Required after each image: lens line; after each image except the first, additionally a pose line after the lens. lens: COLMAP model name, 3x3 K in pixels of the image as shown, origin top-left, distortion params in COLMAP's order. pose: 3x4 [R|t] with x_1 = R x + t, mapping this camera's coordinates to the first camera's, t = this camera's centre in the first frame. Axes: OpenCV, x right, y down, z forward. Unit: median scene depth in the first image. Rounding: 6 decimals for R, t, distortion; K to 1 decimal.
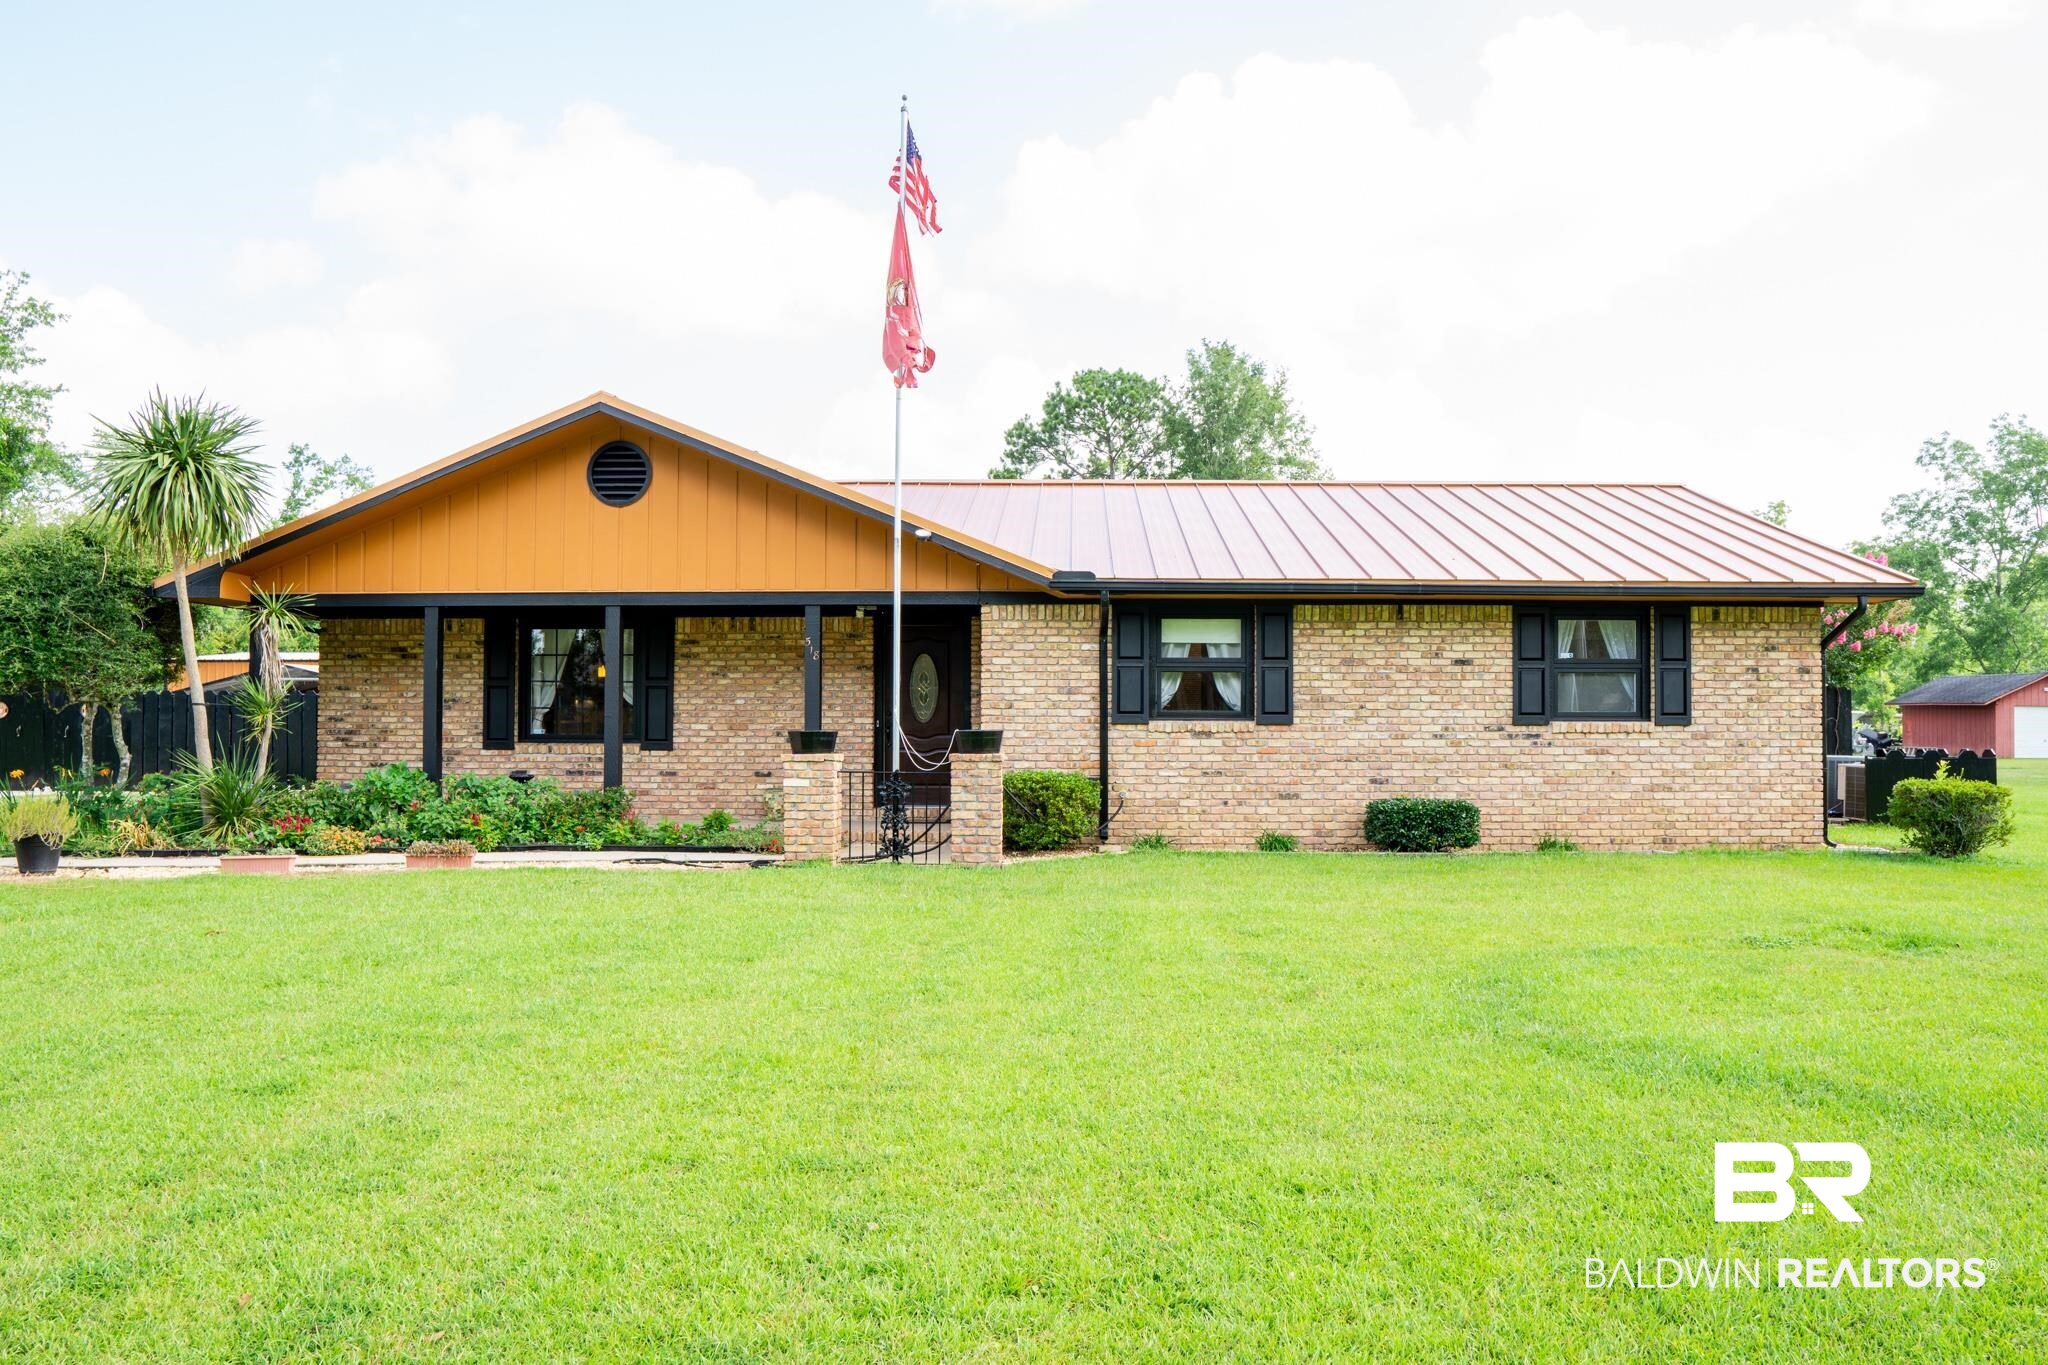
lens RADIAL K [[1442.6, 0, 1017.7], [0, 1442.6, 690.4], [0, 0, 1]] dist [-0.108756, 0.066710]
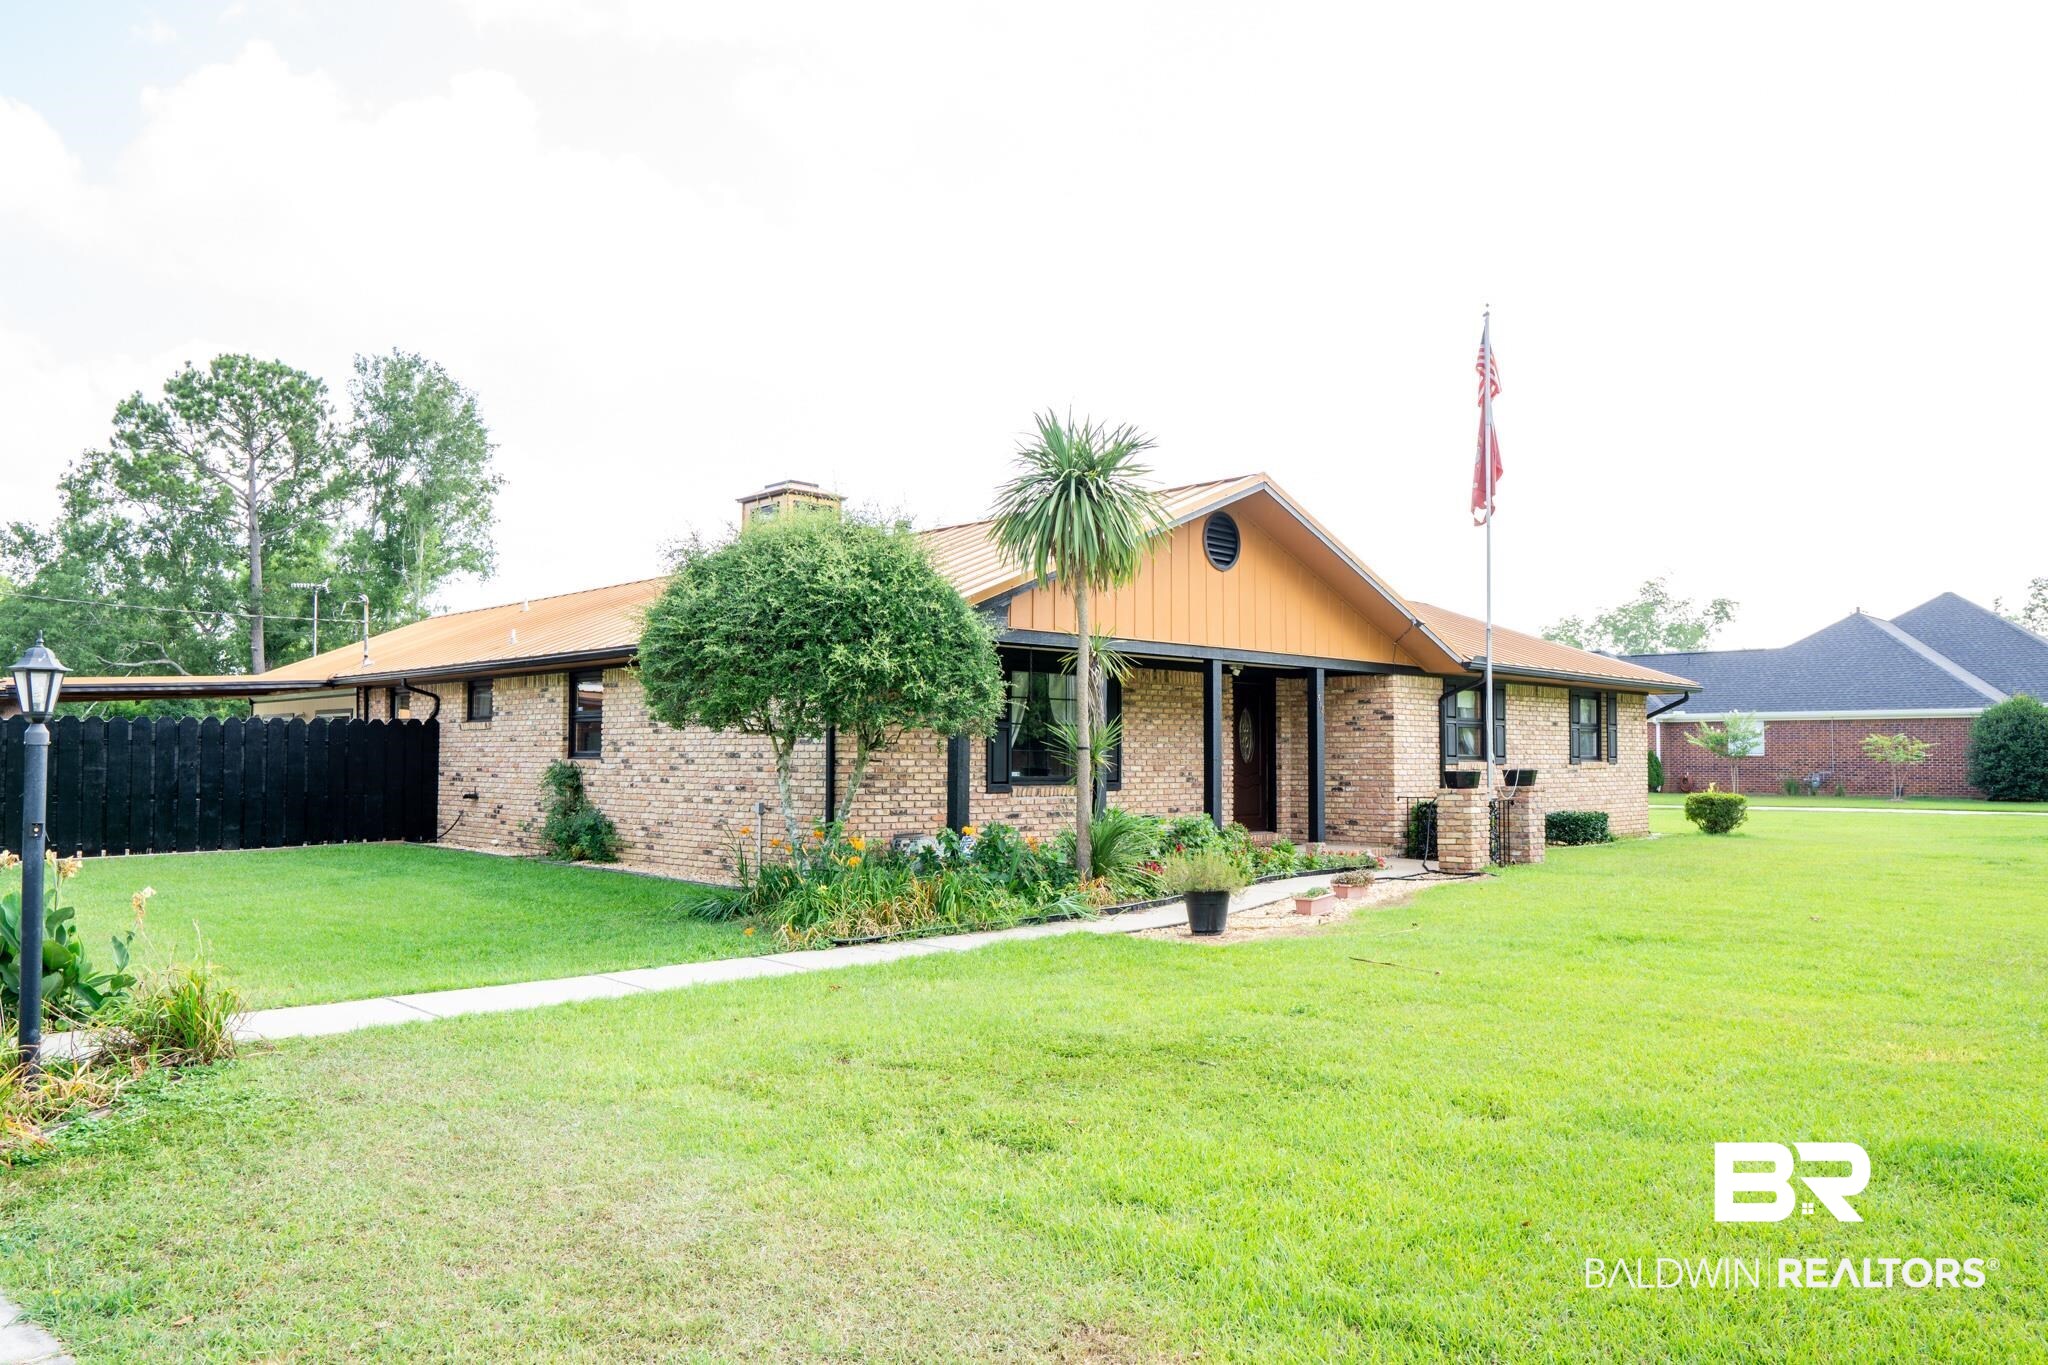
lens RADIAL K [[1442.6, 0, 1017.7], [0, 1442.6, 690.4], [0, 0, 1]] dist [-0.108756, 0.066710]
pose [[0.689653, 0.034201, 0.723332, -1.227557], [-0.016996, 0.999373, -0.031047, 0.001842], [-0.723941, 0.009118, 0.689802, 0.351076]]
